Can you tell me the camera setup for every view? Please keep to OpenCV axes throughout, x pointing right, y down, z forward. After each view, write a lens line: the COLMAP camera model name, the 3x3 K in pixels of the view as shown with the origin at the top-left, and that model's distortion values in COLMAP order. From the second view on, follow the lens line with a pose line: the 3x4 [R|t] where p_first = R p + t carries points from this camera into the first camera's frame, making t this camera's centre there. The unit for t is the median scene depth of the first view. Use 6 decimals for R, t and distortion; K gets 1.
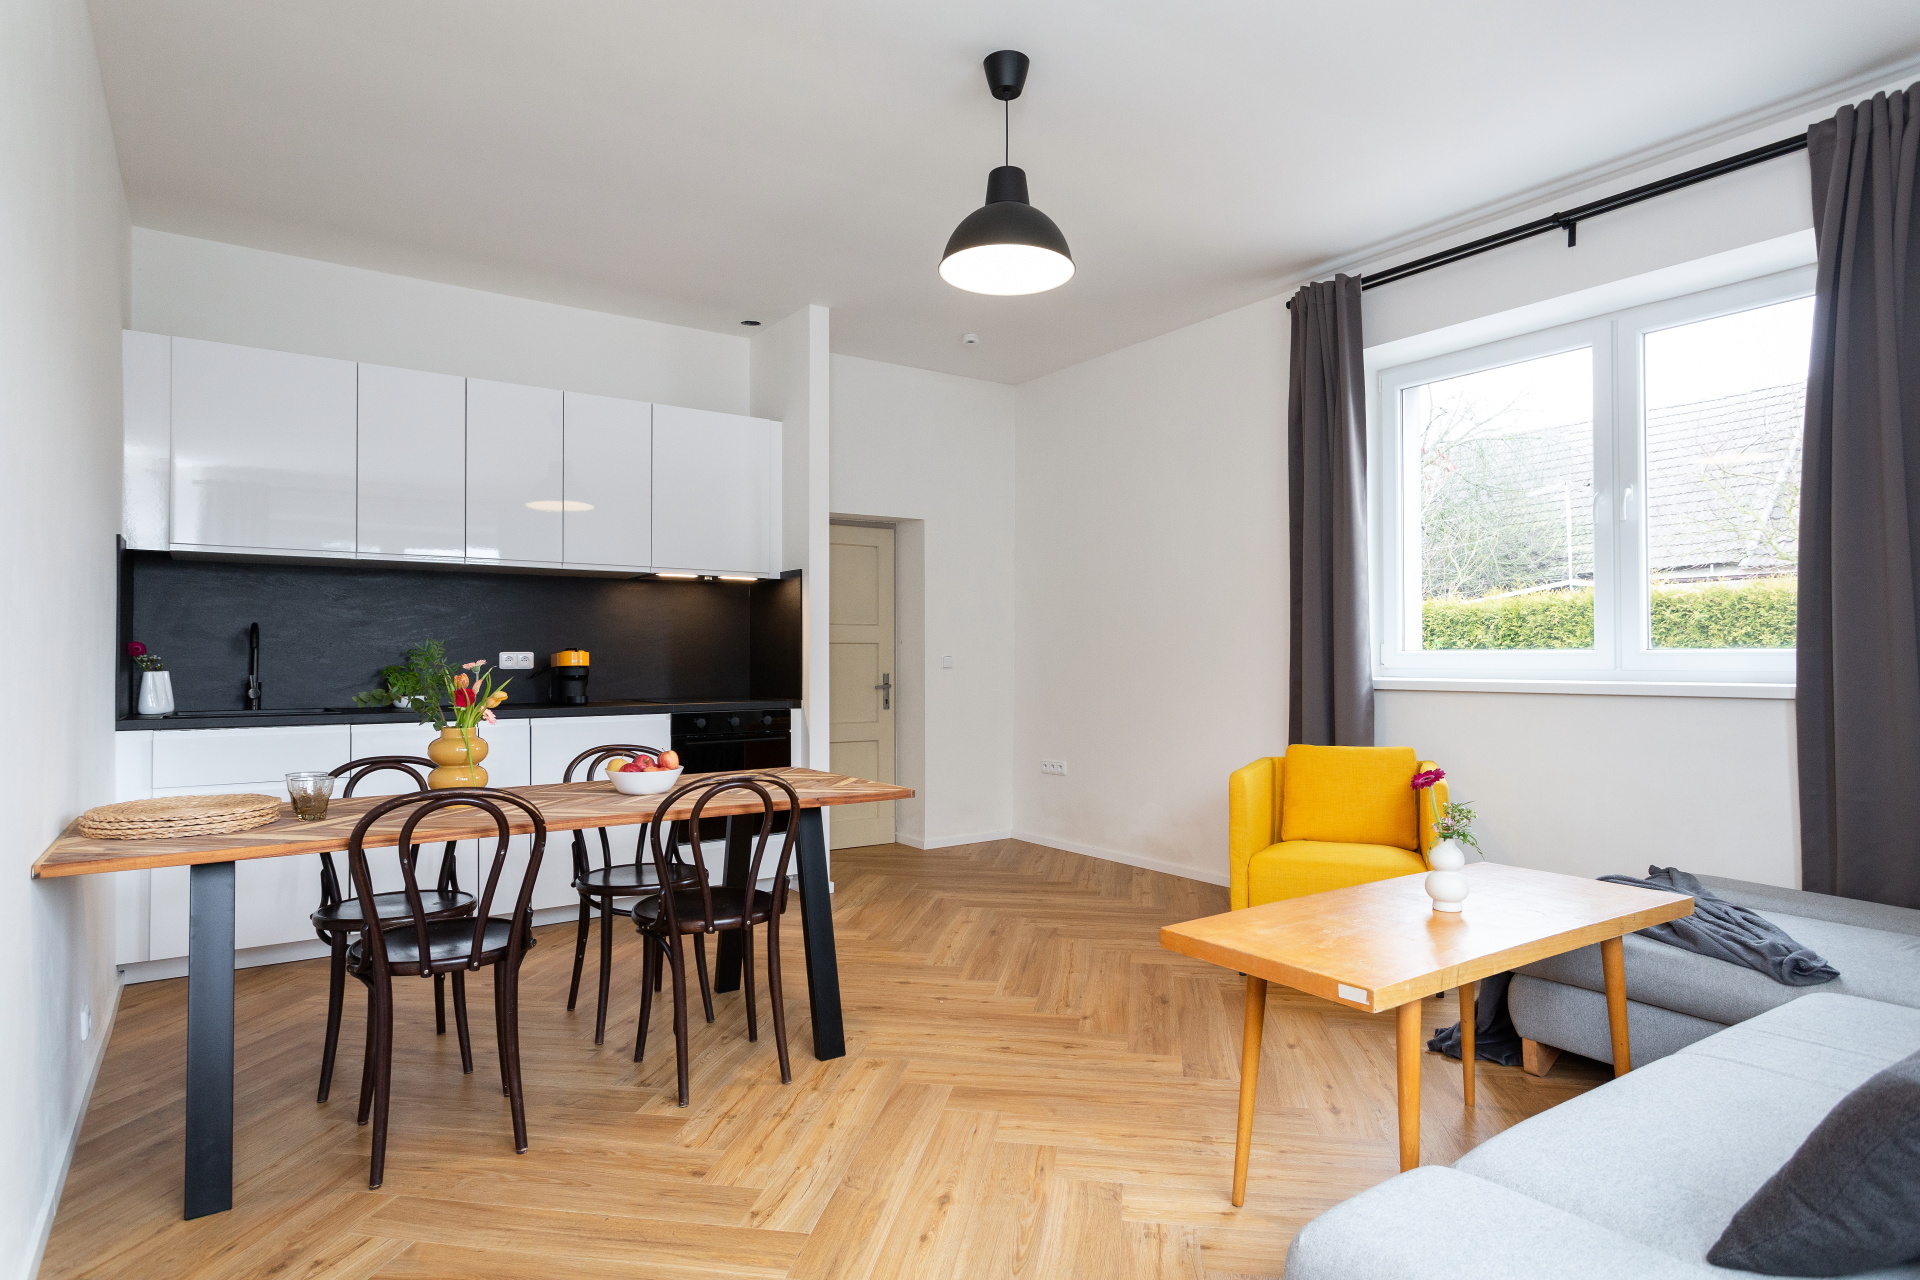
lens RADIAL K [[1103.6, 0, 960.0], [0, 1103.6, 640.0], [0, 0, 1]] dist [0.015317, -0.002111]
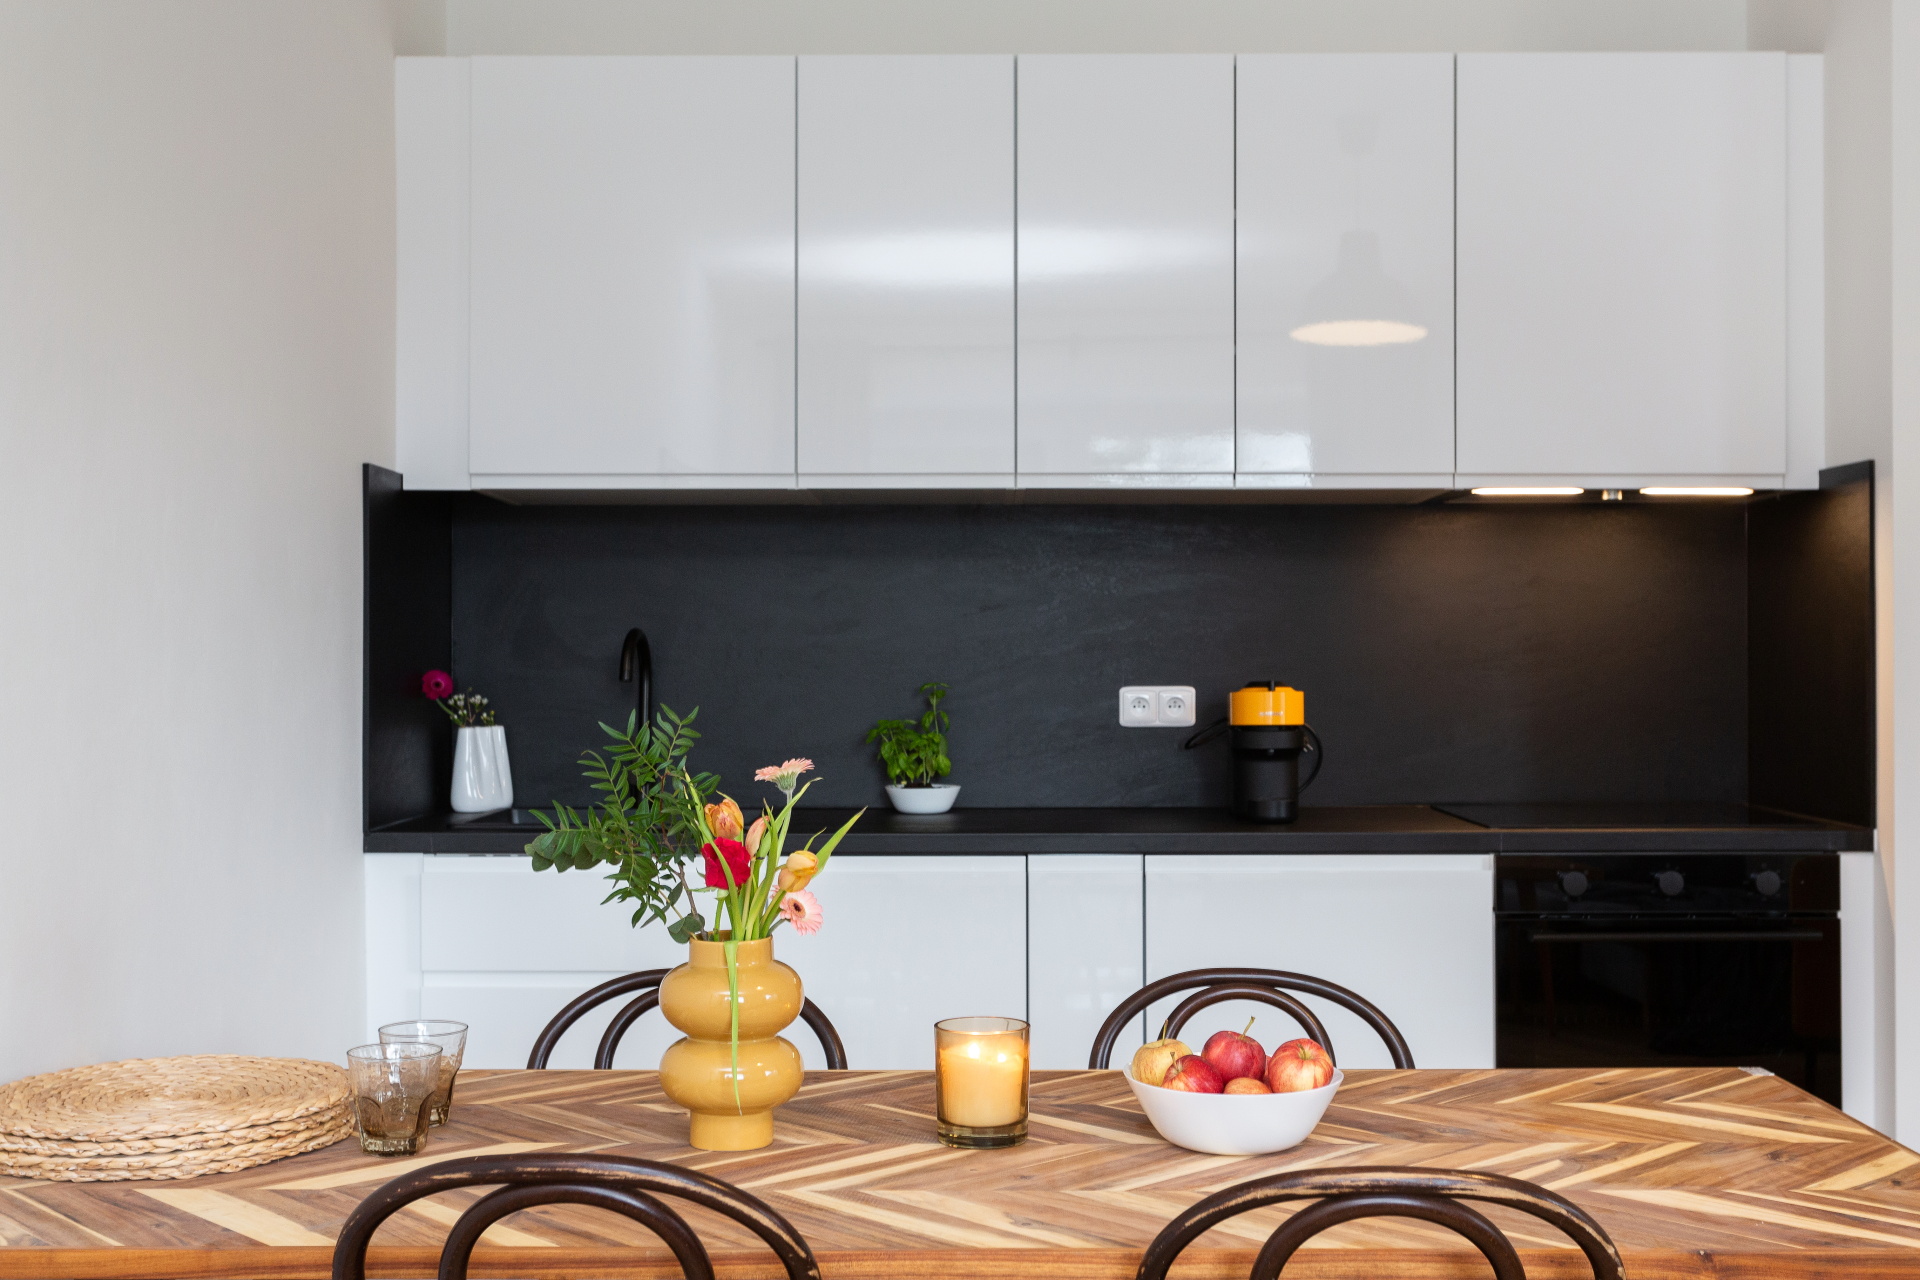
lens RADIAL K [[2199.5, 0, 960.0], [0, 2199.5, 640.0], [0, 0, 1]] dist [0.001377, 0.003526]
pose [[0.809371, 0.002265, -0.587294, 0.036847], [0.009545, 0.999810, 0.017010, -0.022793], [0.587220, -0.019373, 0.809195, 0.273878]]
